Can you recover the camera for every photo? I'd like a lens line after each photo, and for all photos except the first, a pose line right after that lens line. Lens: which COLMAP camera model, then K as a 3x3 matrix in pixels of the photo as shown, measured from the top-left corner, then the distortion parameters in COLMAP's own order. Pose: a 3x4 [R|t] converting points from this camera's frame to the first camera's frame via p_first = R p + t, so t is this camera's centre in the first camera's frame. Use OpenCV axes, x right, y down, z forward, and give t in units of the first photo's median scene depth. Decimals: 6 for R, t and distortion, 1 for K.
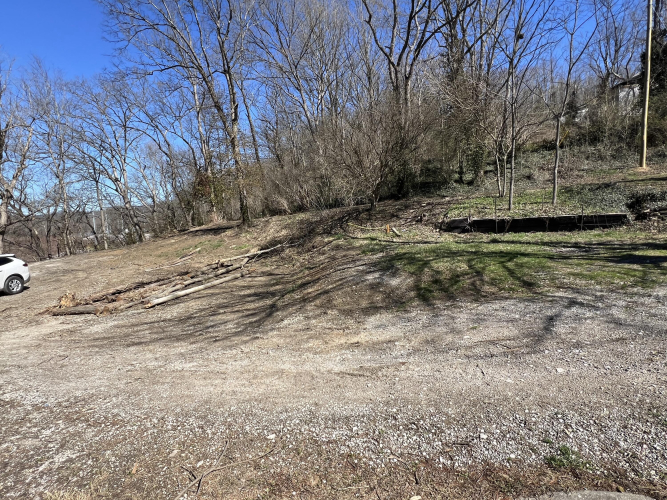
lens RADIAL K [[354.9, 0, 333.5], [0, 354.9, 250.0], [0, 0, 1]] dist [-0.000230, -0.000608]
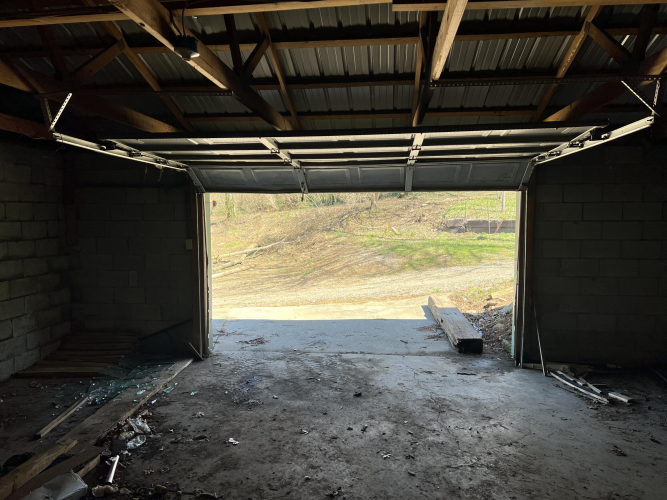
lens RADIAL K [[504.2, 0, 337.6], [0, 504.2, 251.1], [0, 0, 1]] dist [0.064987, -0.073038]
pose [[0.997941, 0.019738, 0.061030, -0.078868], [-0.018305, 0.999545, -0.023957, 0.045883], [-0.061475, 0.022790, 0.997848, -0.446862]]
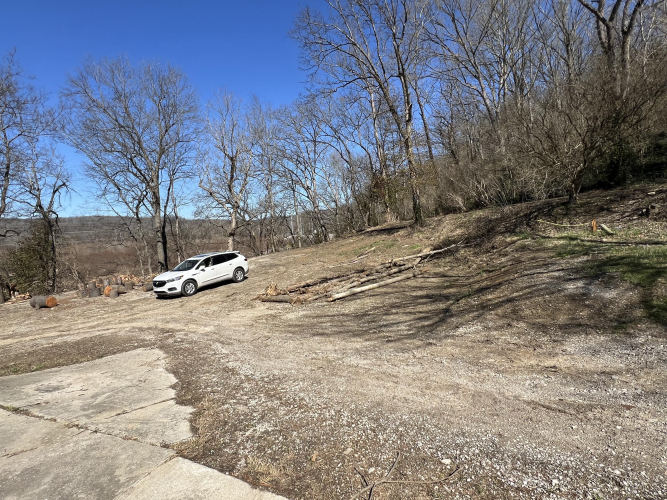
lens RADIAL K [[354.9, 0, 333.5], [0, 354.9, 250.0], [0, 0, 1]] dist [-0.000230, -0.000608]
pose [[0.888769, 0.011240, -0.458218, -0.003549], [-0.010273, 0.999937, 0.004602, -0.002105], [0.458241, 0.000618, 0.888828, 0.010380]]
